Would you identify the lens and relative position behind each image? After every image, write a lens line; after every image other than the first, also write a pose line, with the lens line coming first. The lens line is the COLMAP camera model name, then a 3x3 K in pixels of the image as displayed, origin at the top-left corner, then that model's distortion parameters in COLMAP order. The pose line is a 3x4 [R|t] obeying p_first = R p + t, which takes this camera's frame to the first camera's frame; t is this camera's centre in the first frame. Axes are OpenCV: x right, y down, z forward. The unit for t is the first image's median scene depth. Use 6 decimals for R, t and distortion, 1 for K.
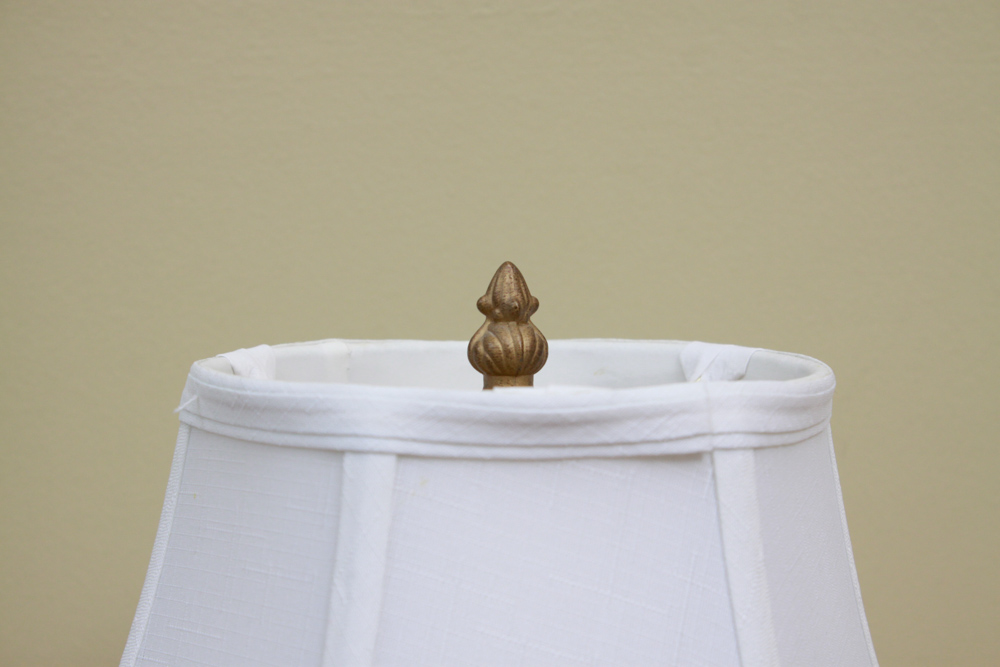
lens RADIAL K [[2483.4, 0, 500.0], [0, 2483.4, 333.5], [0, 0, 1]] dist [0.049822, 0.263450]
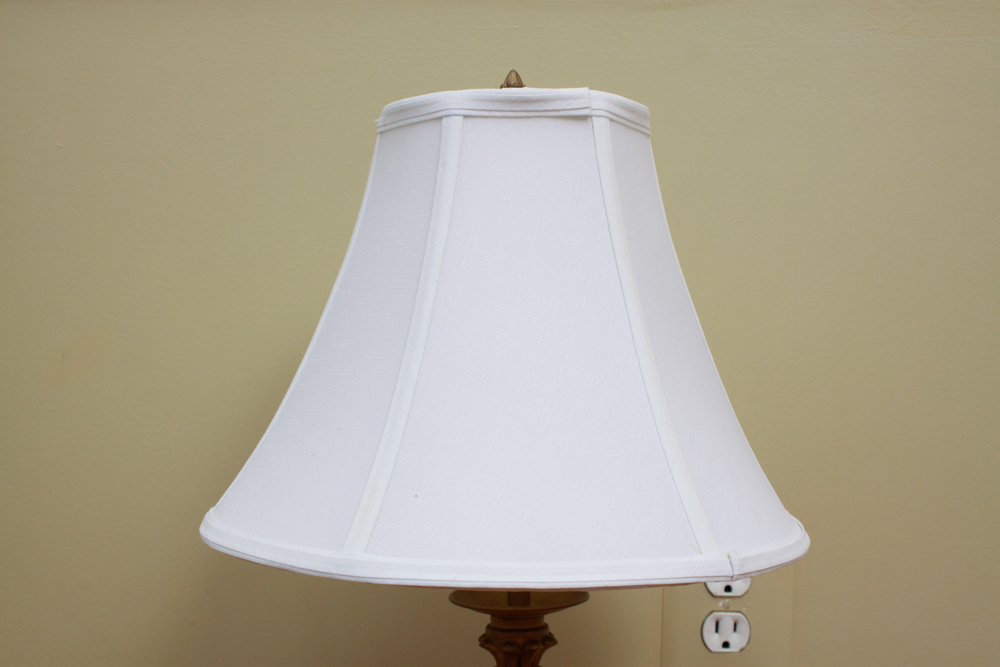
lens RADIAL K [[1371.5, 0, 500.0], [0, 1371.5, 333.5], [0, 0, 1]] dist [-0.032980, -0.032482]
pose [[0.999053, -0.007262, -0.042900, 0.052049], [0.005183, 0.998816, -0.048377, 0.331475], [0.043201, 0.048108, 0.997907, -0.351864]]
